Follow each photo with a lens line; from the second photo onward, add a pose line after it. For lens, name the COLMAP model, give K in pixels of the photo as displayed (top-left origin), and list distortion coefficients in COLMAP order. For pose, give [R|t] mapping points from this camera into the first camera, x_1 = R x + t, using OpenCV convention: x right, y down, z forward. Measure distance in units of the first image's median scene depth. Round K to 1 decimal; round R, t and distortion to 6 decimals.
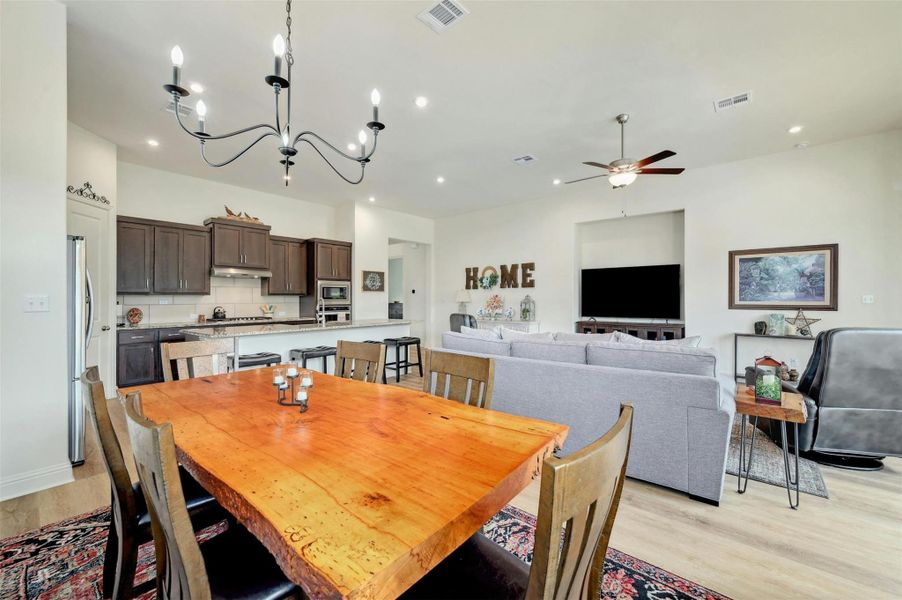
lens RADIAL K [[357.2, 0, 455.0], [0, 357.2, 296.0], [0, 0, 1]] dist [-0.001224, 0.000161]
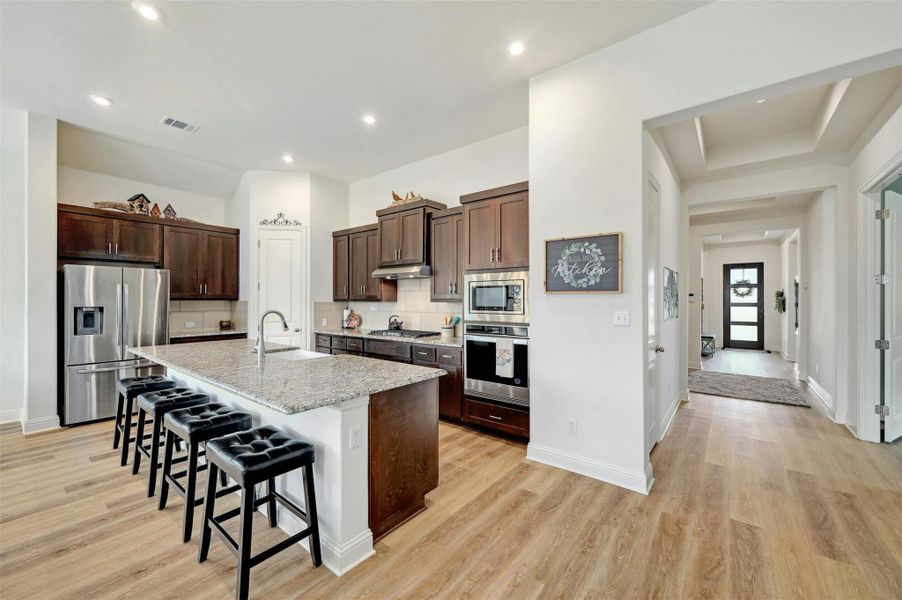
lens RADIAL K [[357.2, 0, 450.3], [0, 357.2, 303.8], [0, 0, 1]] dist [-0.001224, 0.000161]
pose [[0.020146, 0.018182, -0.999632, 0.166944], [0.008258, 0.999797, 0.018352, -0.011280], [0.999763, -0.008624, 0.019991, 1.081235]]
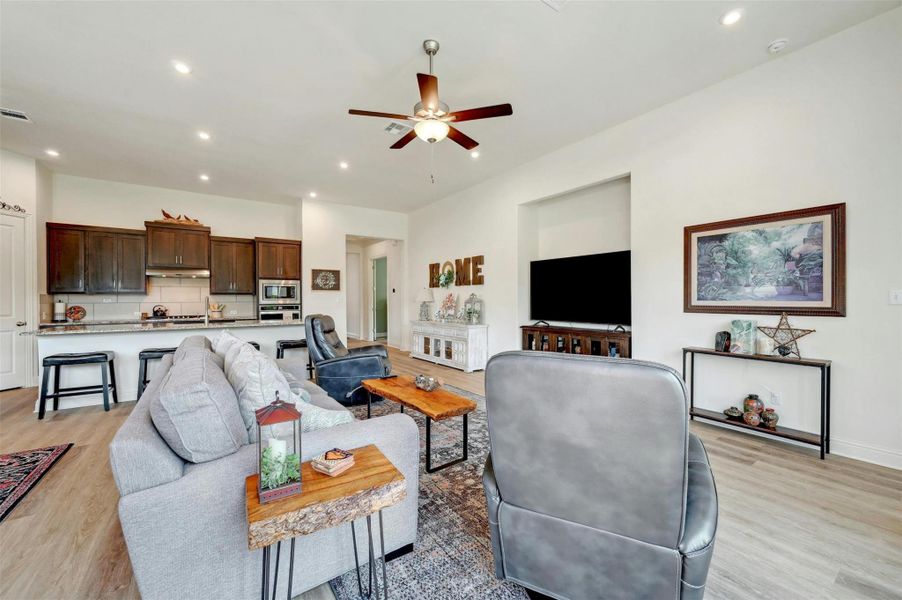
lens RADIAL K [[357.2, 0, 457.4], [0, 357.2, 297.2], [0, 0, 1]] dist [-0.001224, 0.000161]
pose [[0.965834, -0.001149, -0.259159, 0.458810], [0.001941, 0.999994, 0.002797, 0.004454], [0.259154, -0.003205, 0.965831, 0.200379]]
